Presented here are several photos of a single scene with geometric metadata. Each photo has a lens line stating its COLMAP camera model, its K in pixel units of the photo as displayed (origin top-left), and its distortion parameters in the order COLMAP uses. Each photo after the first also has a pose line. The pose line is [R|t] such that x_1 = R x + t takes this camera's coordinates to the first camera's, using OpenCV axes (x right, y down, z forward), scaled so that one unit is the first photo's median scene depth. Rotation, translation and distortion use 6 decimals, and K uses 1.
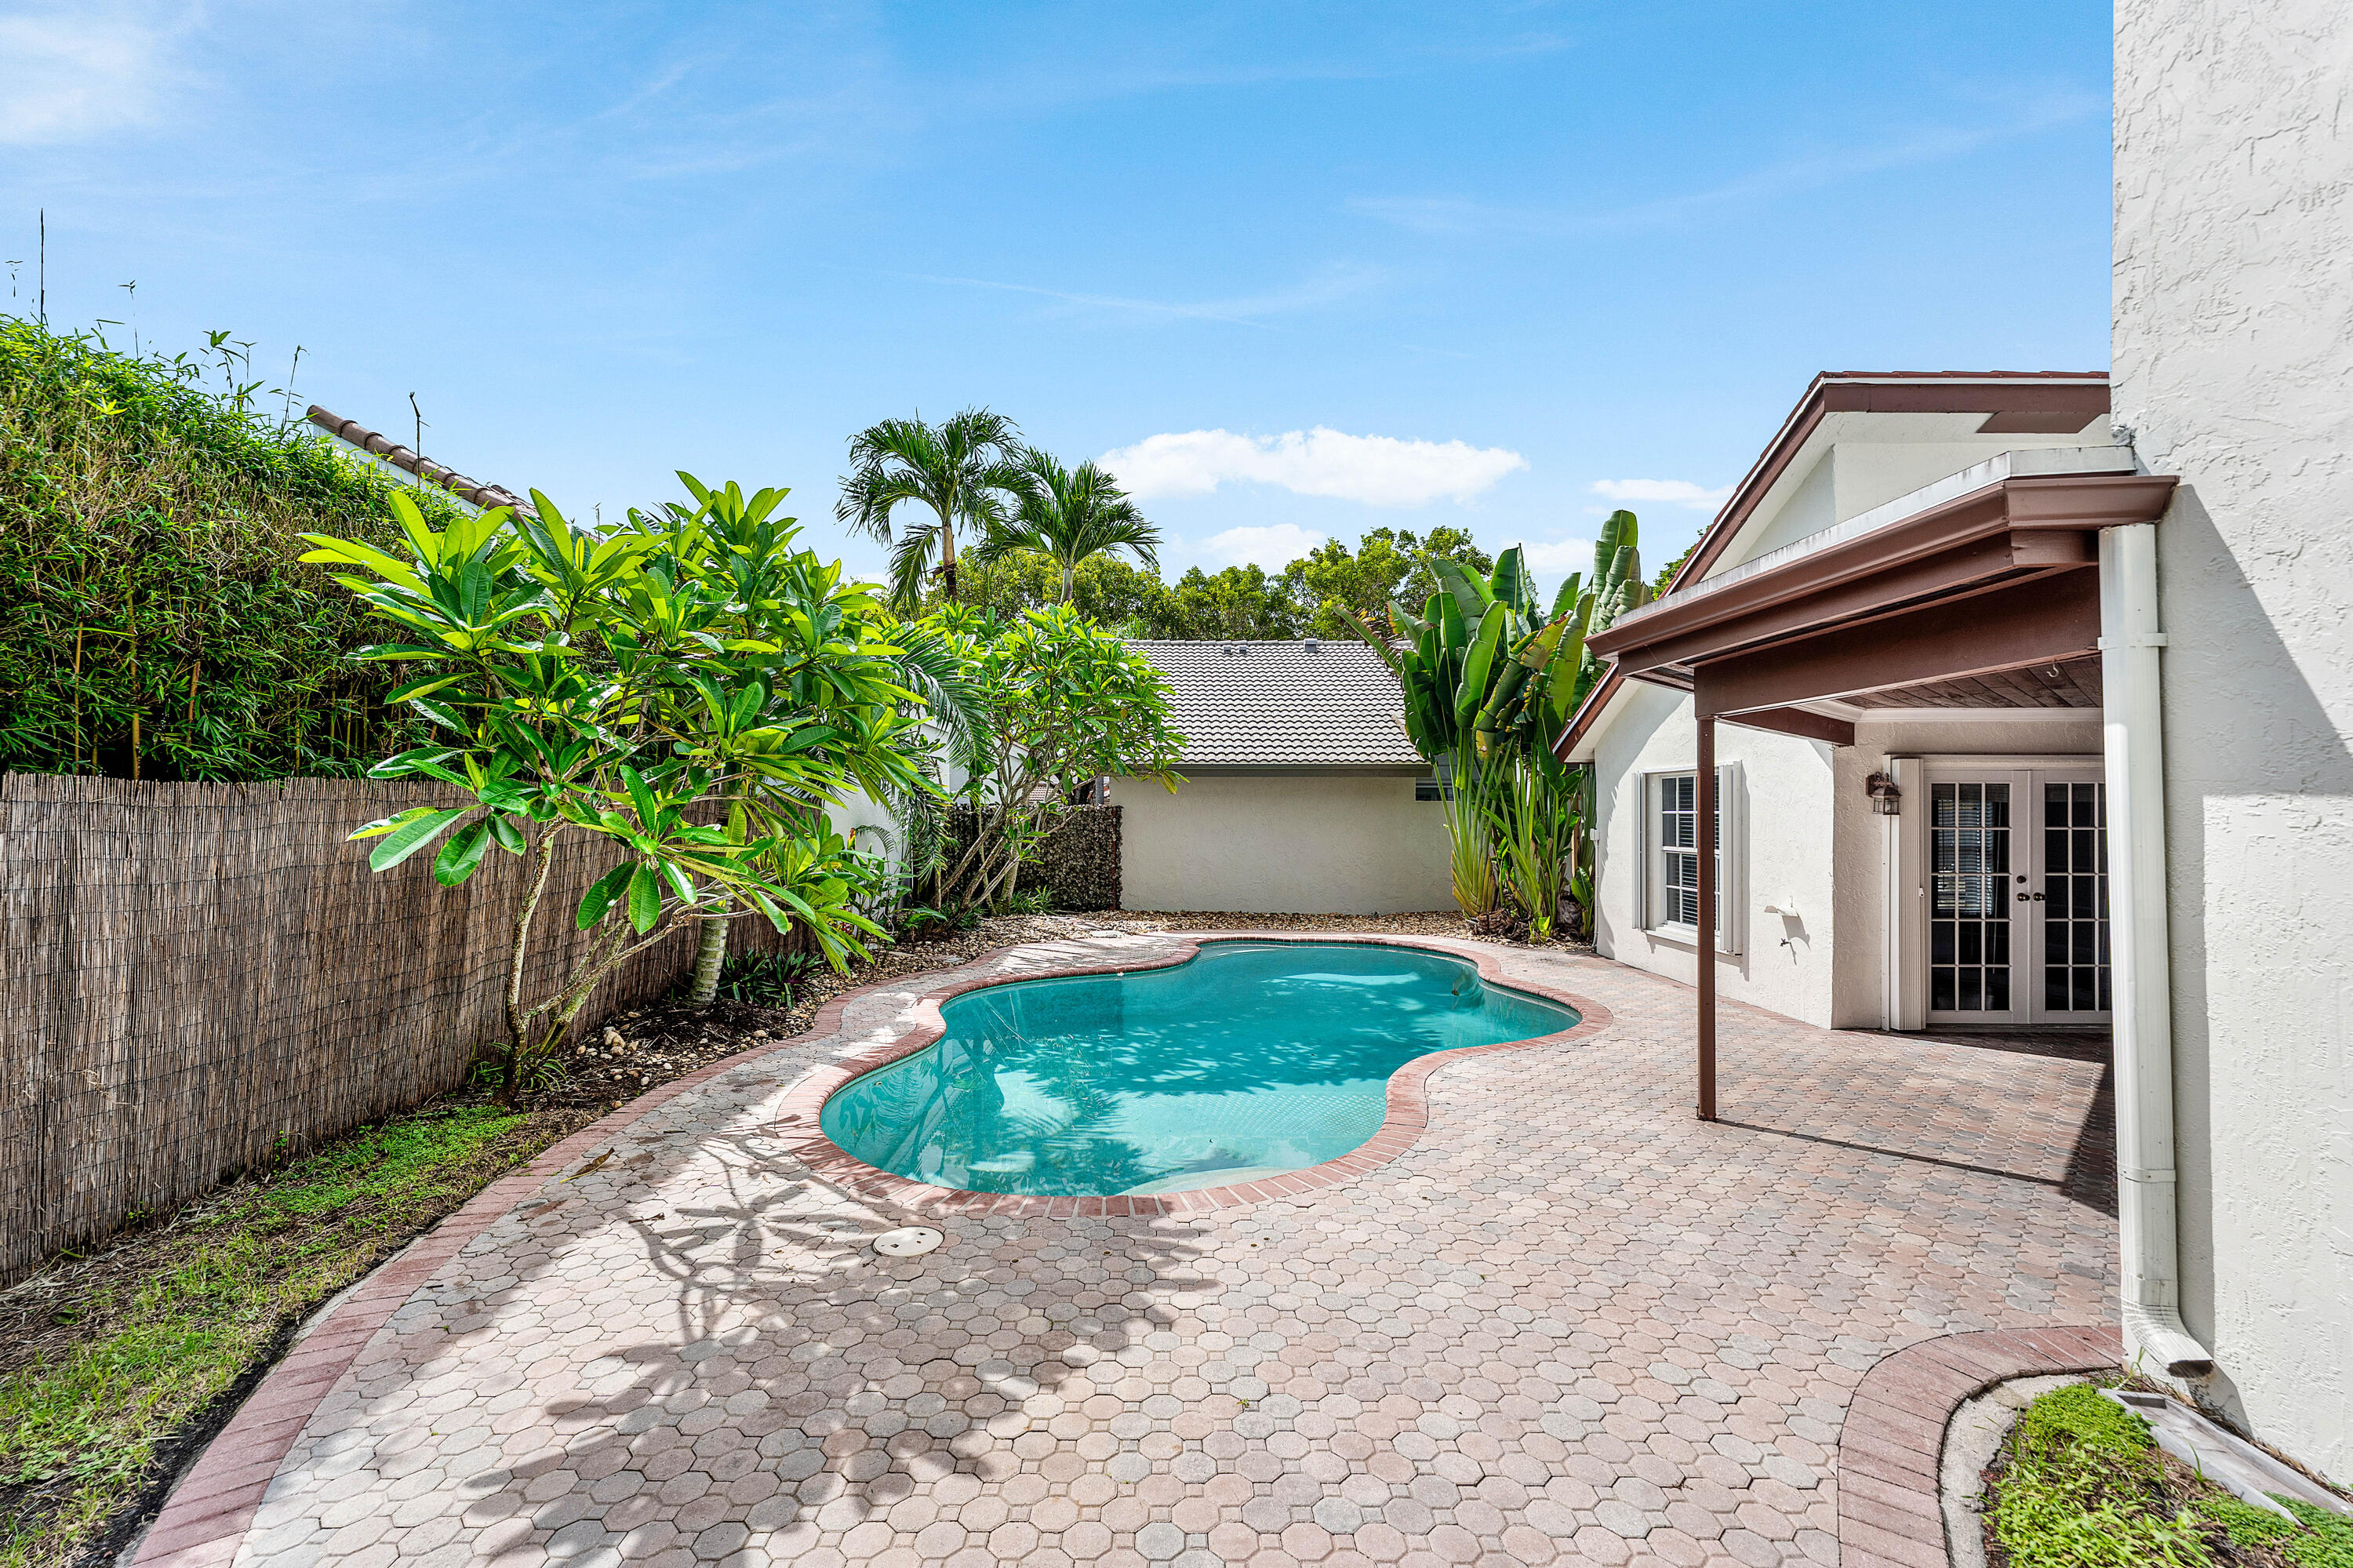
lens RADIAL K [[961.3, 0, 1156.5], [0, 961.3, 820.5], [0, 0, 1]] dist [-0.001460, 0.000407]
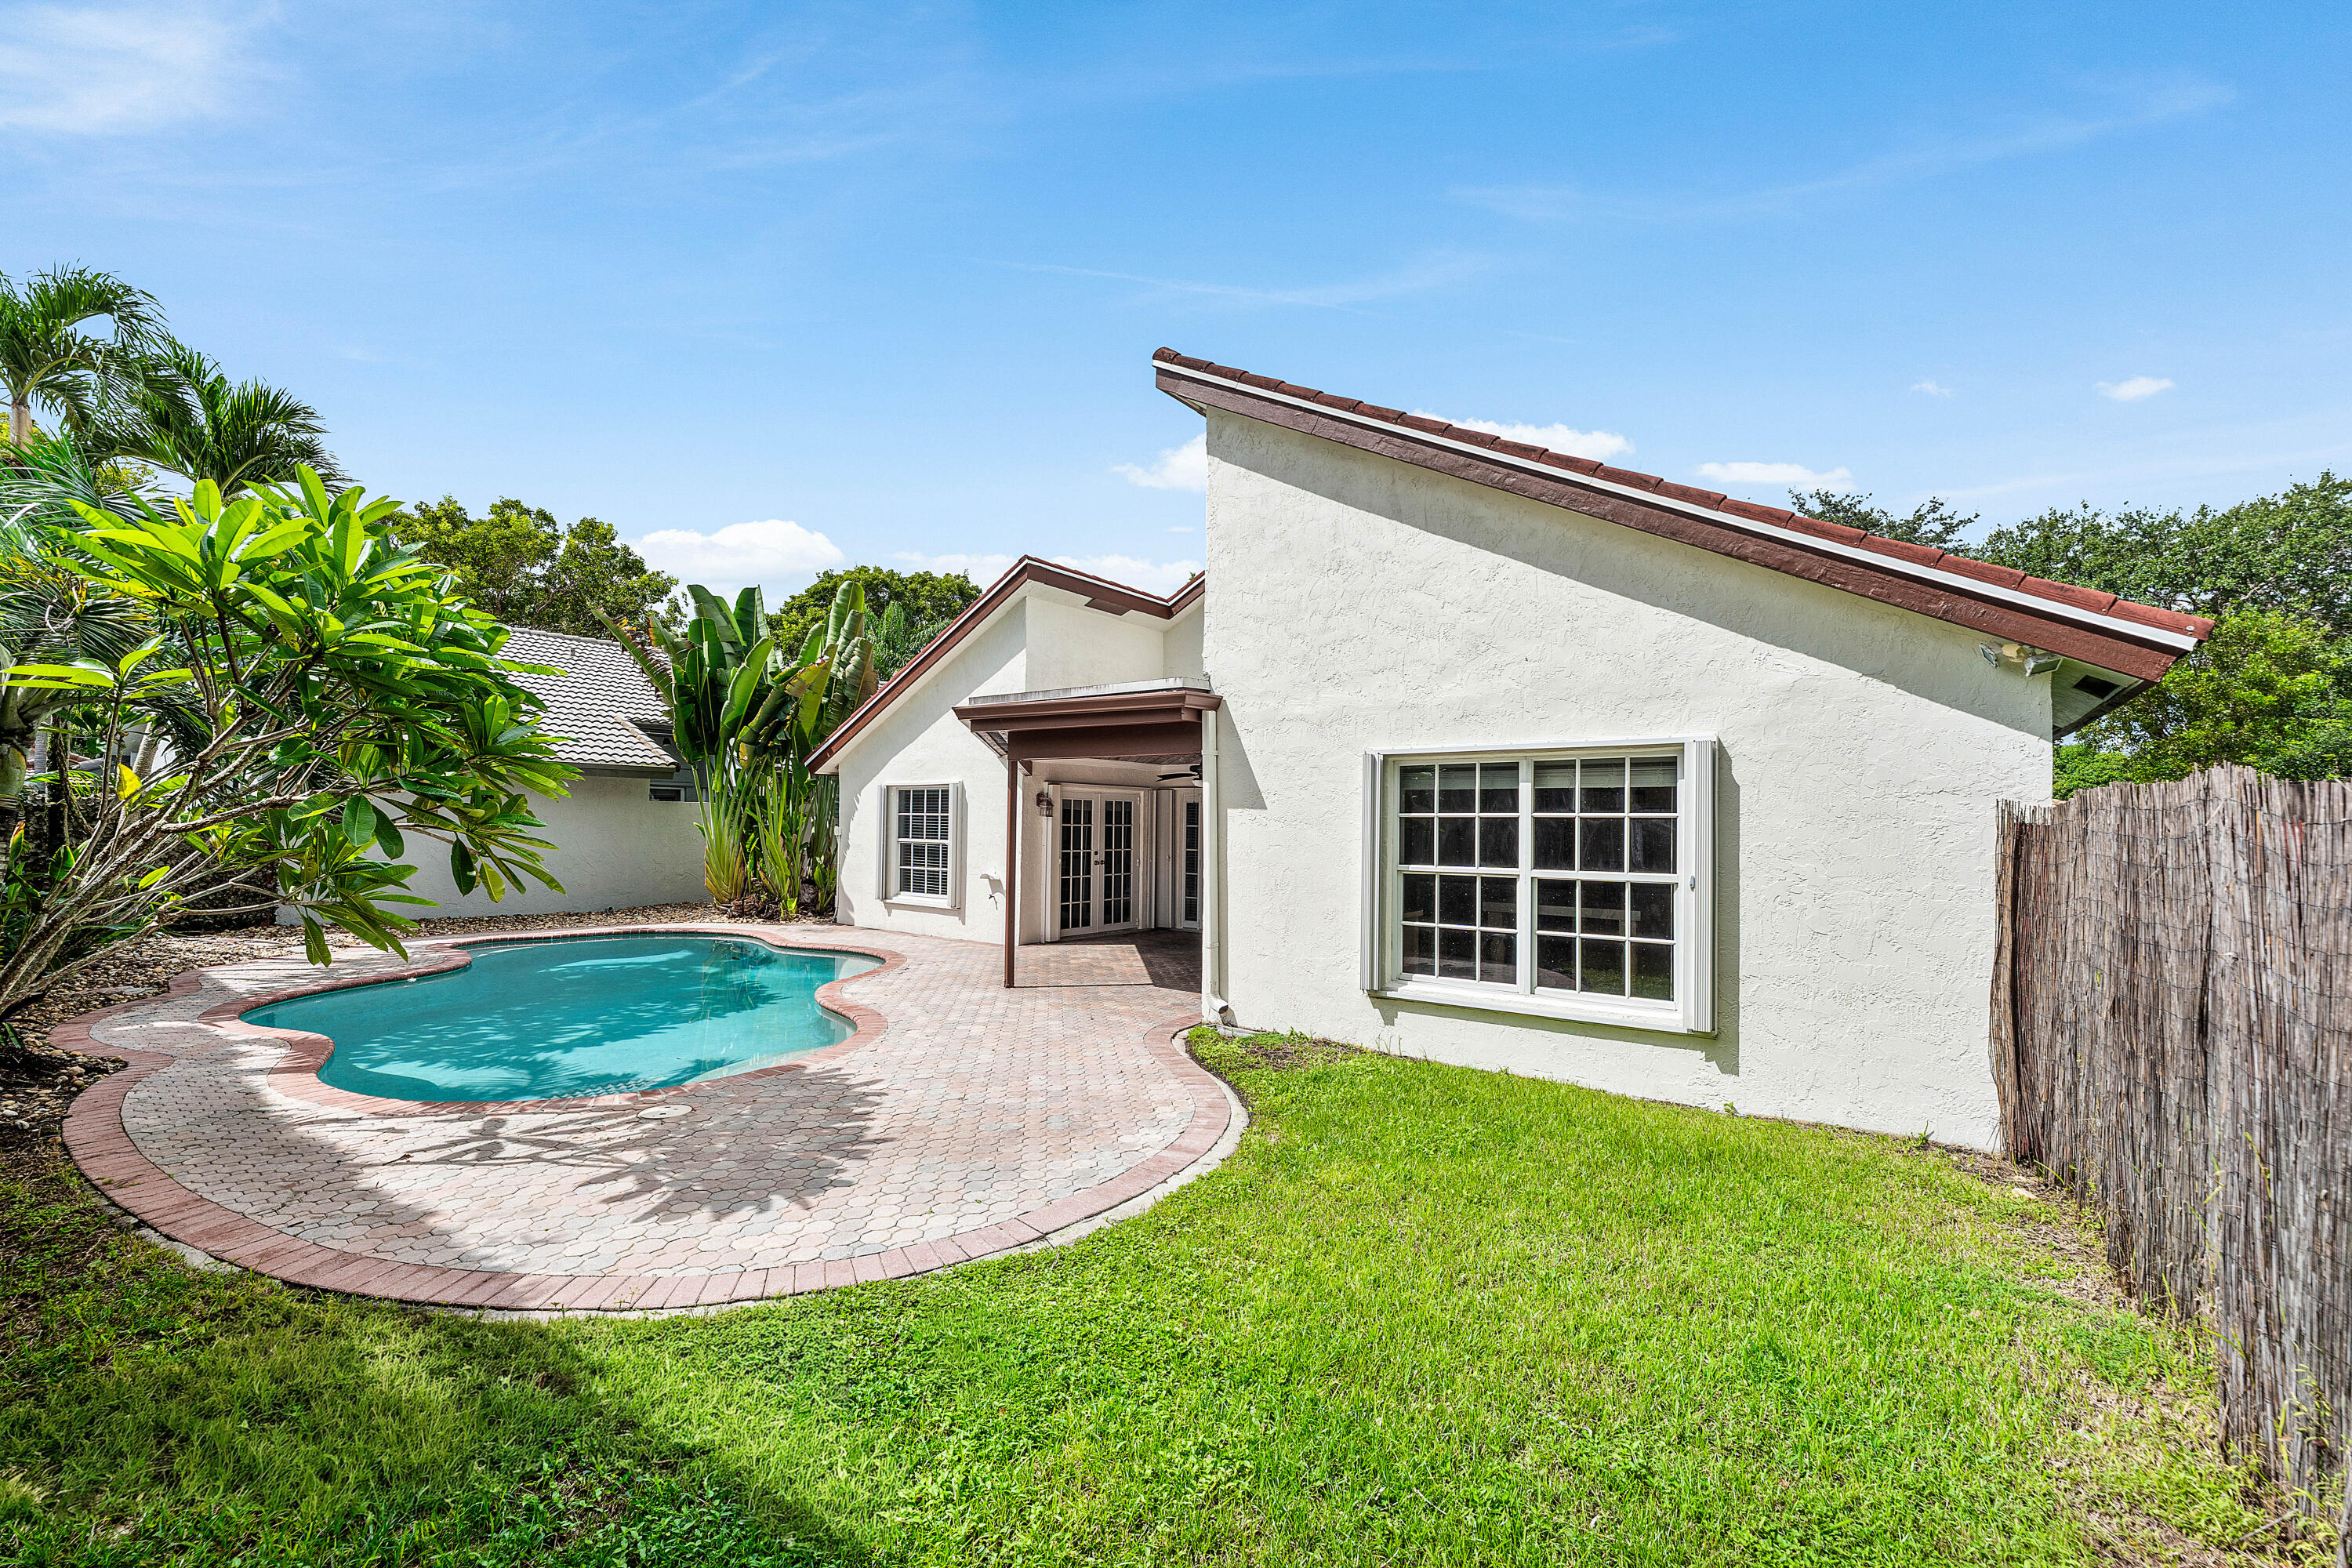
lens RADIAL K [[959.8, 0, 1177.3], [0, 959.8, 832.3], [0, 0, 1]] dist [-0.002126, -0.000141]
pose [[0.601122, -0.002899, 0.799152, -0.785977], [-0.004419, 0.999966, 0.006951, 0.014887], [-0.799145, -0.007710, 0.601089, -0.368445]]
